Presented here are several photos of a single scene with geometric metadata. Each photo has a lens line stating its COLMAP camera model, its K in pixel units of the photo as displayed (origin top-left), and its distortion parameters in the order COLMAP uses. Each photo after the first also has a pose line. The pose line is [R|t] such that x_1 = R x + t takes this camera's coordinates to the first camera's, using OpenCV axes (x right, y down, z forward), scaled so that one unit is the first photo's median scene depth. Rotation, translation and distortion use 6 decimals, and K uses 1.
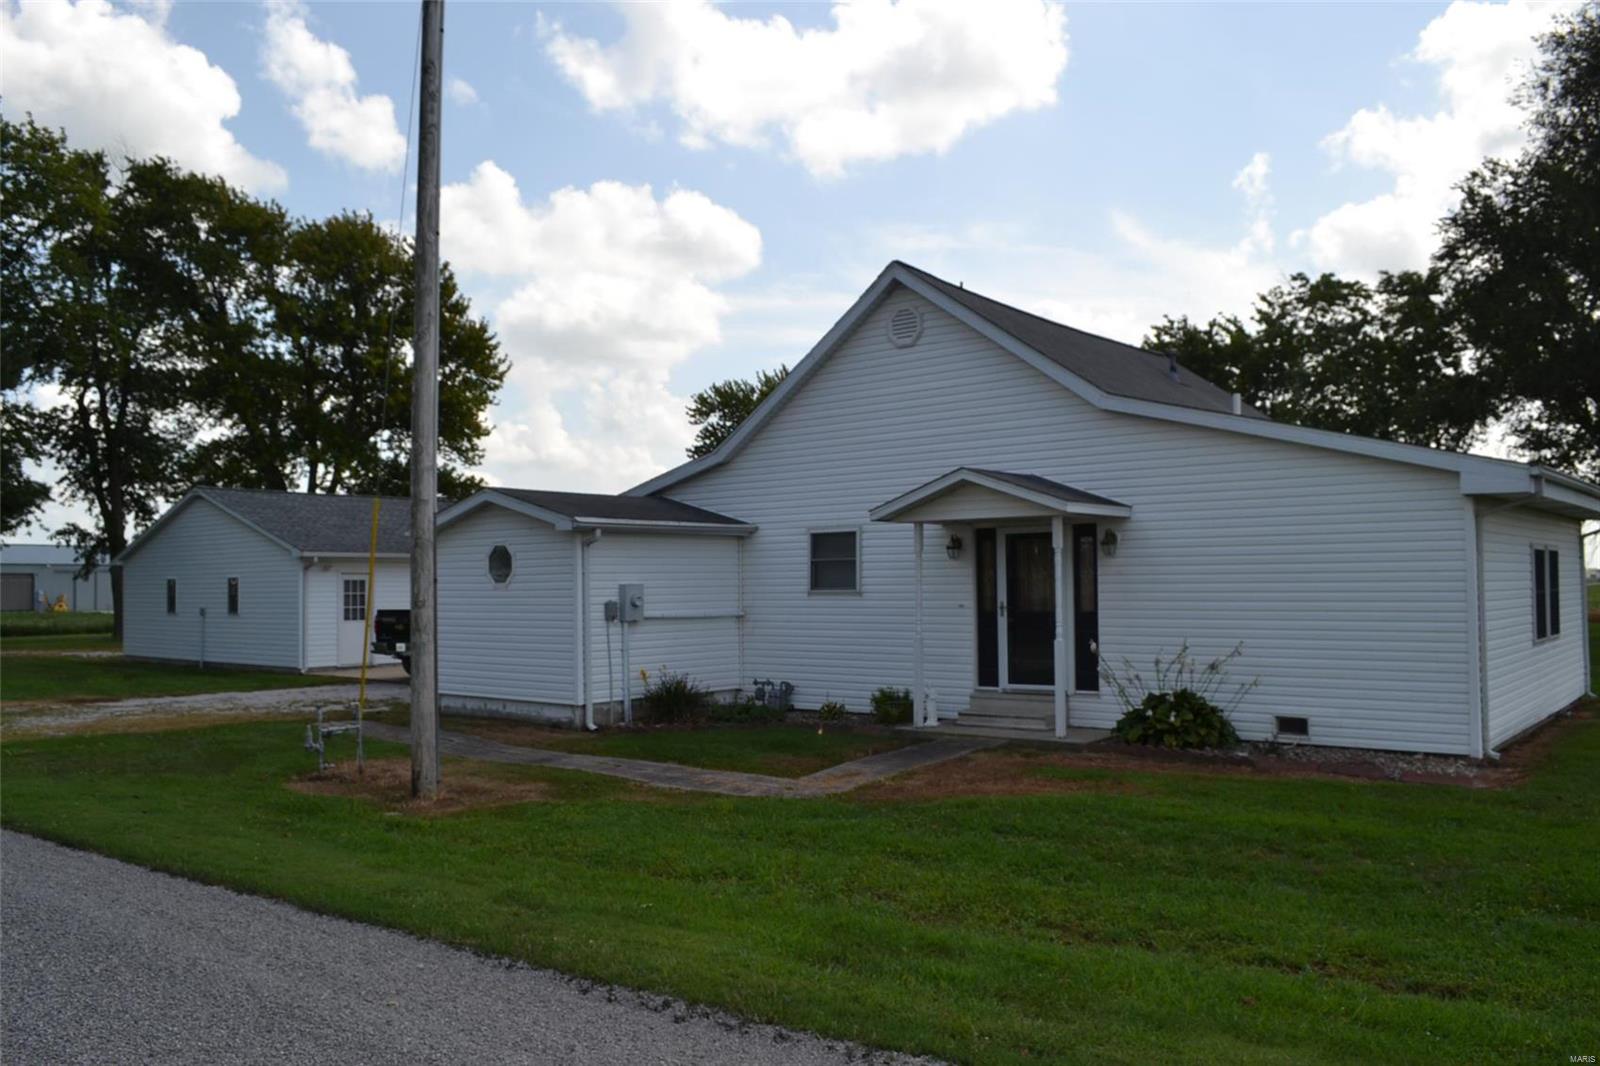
lens RADIAL K [[1245.4, 0, 804.8], [0, 1245.4, 539.1], [0, 0, 1]] dist [-0.087283, 0.017438]
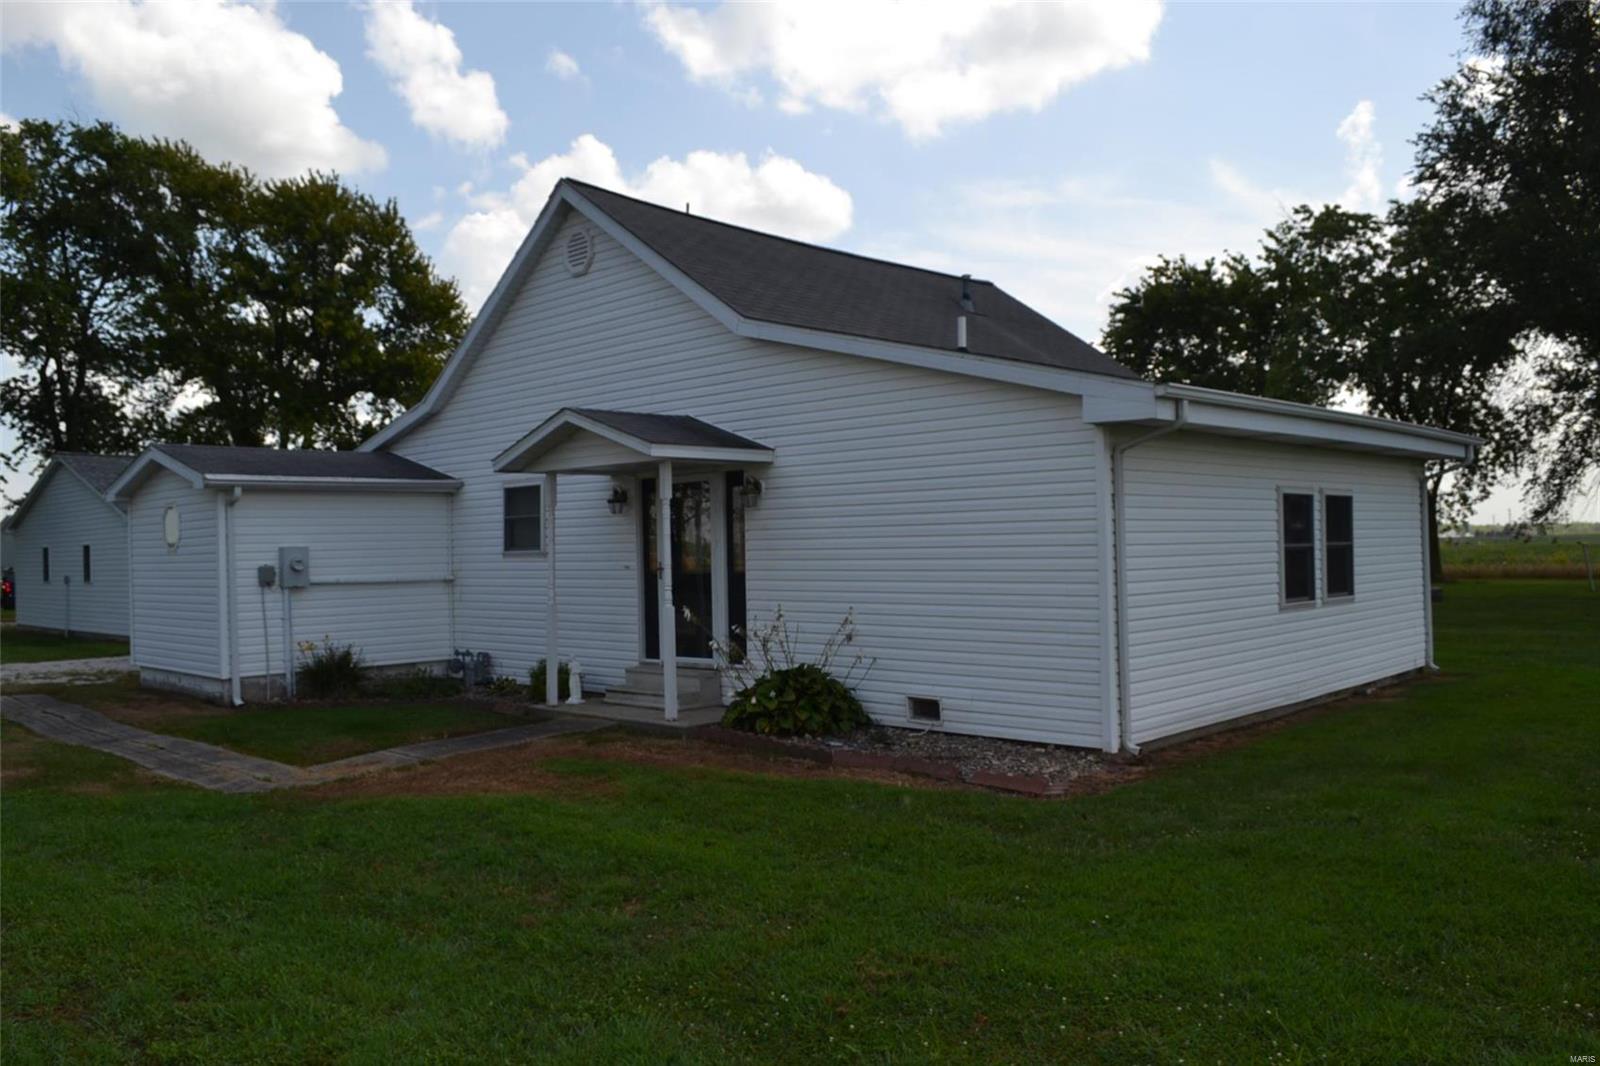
lens RADIAL K [[1245.4, 0, 799.9], [0, 1245.4, 539.6], [0, 0, 1]] dist [-0.087283, 0.017438]
pose [[0.997097, -0.011886, -0.075210, 0.293262], [0.014255, 0.999416, 0.031042, 0.007939], [0.074797, -0.032024, 0.996684, 0.122818]]
